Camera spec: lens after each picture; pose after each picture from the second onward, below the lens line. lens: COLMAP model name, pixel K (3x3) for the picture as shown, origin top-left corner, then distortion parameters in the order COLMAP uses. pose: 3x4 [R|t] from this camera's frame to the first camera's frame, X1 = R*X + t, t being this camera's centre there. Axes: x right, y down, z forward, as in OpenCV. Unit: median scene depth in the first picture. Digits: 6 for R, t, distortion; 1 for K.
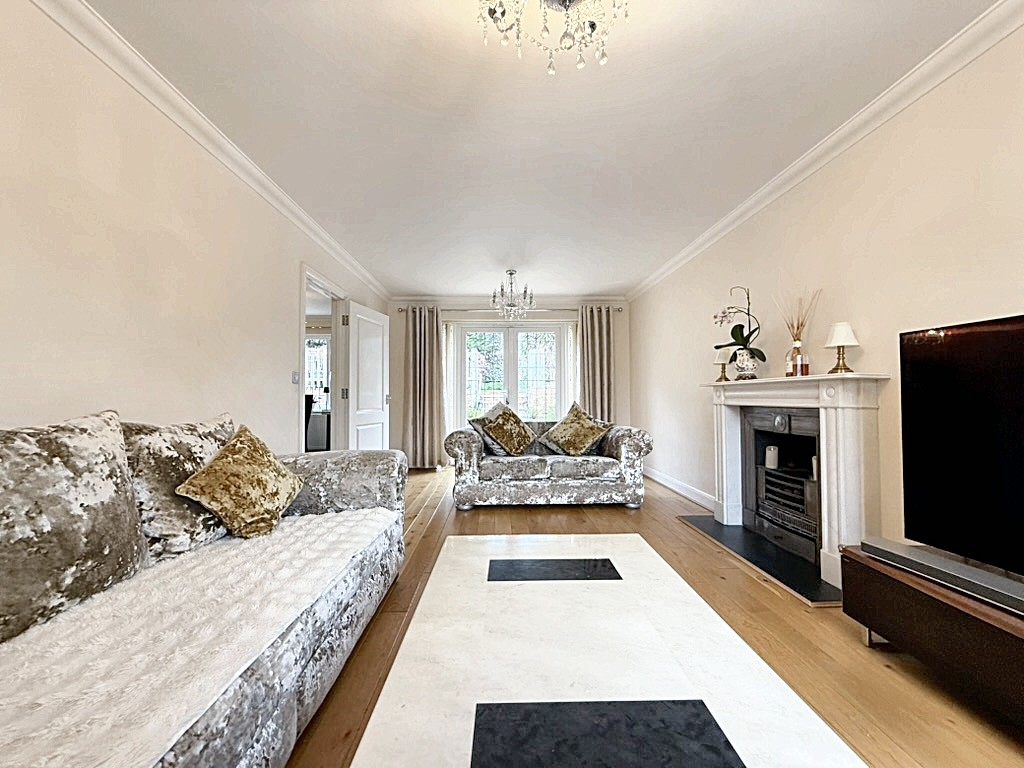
lens RADIAL K [[406.1, 0, 508.5], [0, 406.1, 384.0], [0, 0, 1]] dist [-0.000936, 0.000045]
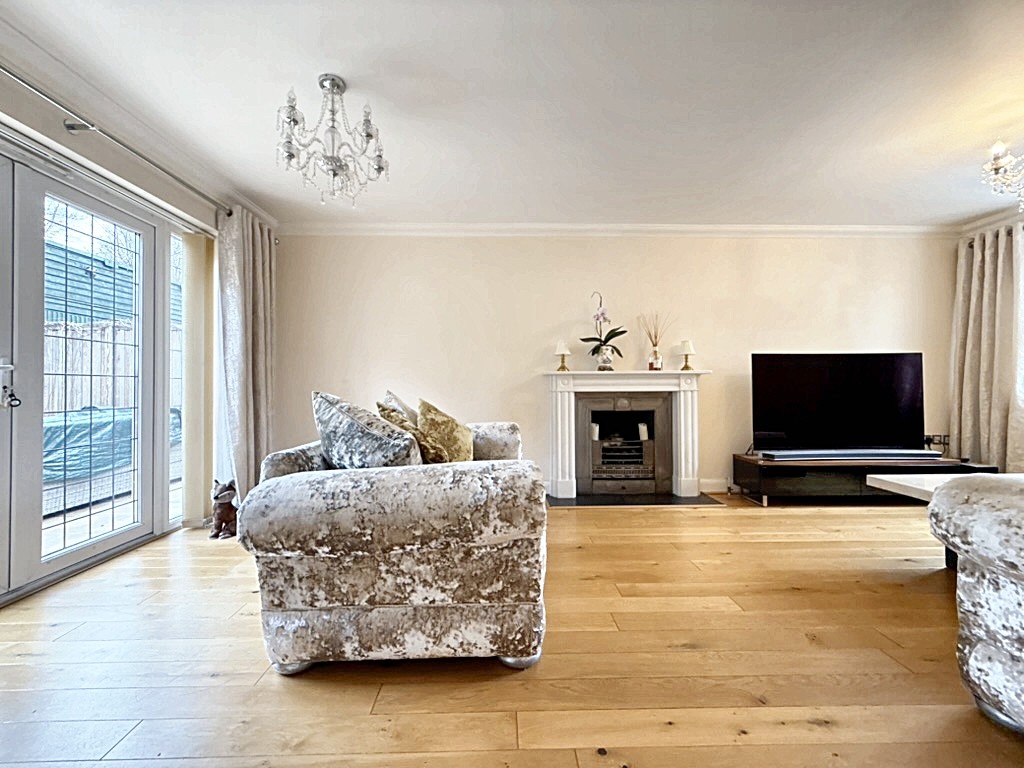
lens RADIAL K [[406.1, 0, 508.5], [0, 406.1, 384.0], [0, 0, 1]] dist [-0.000936, 0.000045]
pose [[0.003734, 0.013294, 0.999905, -0.663988], [-0.027778, 0.999527, -0.013185, 0.055630], [-0.999607, -0.027726, 0.004102, 1.319055]]
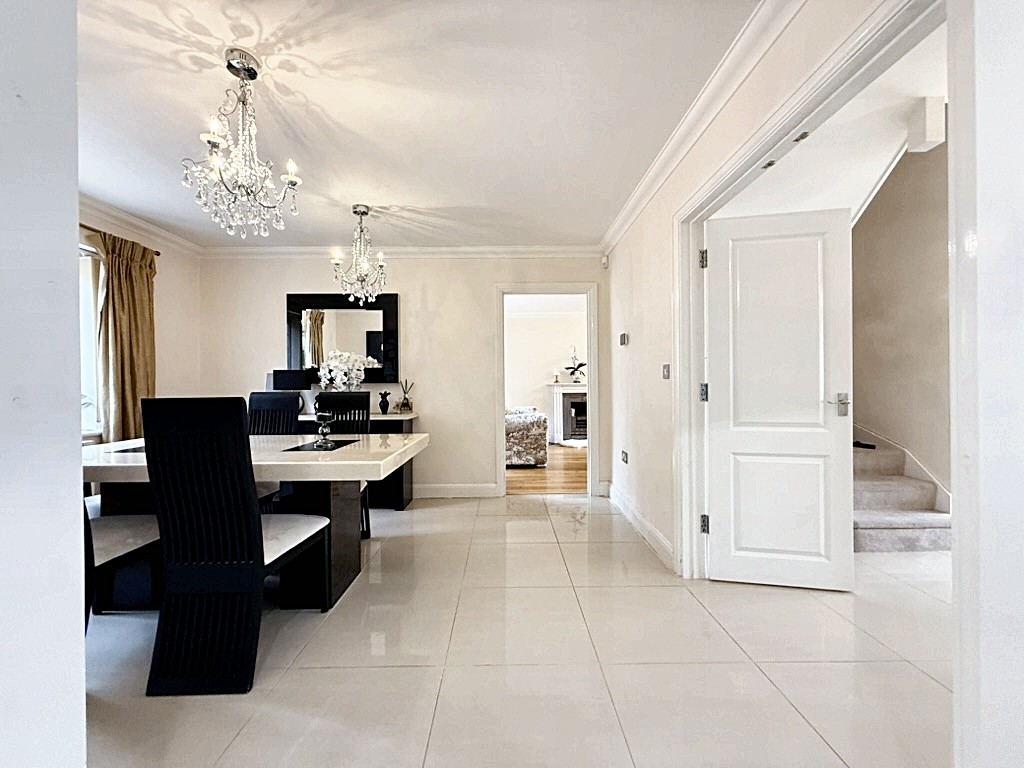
lens RADIAL K [[408.7, 0, 510.9], [0, 408.7, 386.2], [0, 0, 1]] dist [-0.011035, -0.000149]
pose [[0.007243, 0.001793, 0.999972, -2.077852], [-0.022637, 0.999742, -0.001629, 0.026029], [-0.999718, -0.022624, 0.007282, 1.436251]]
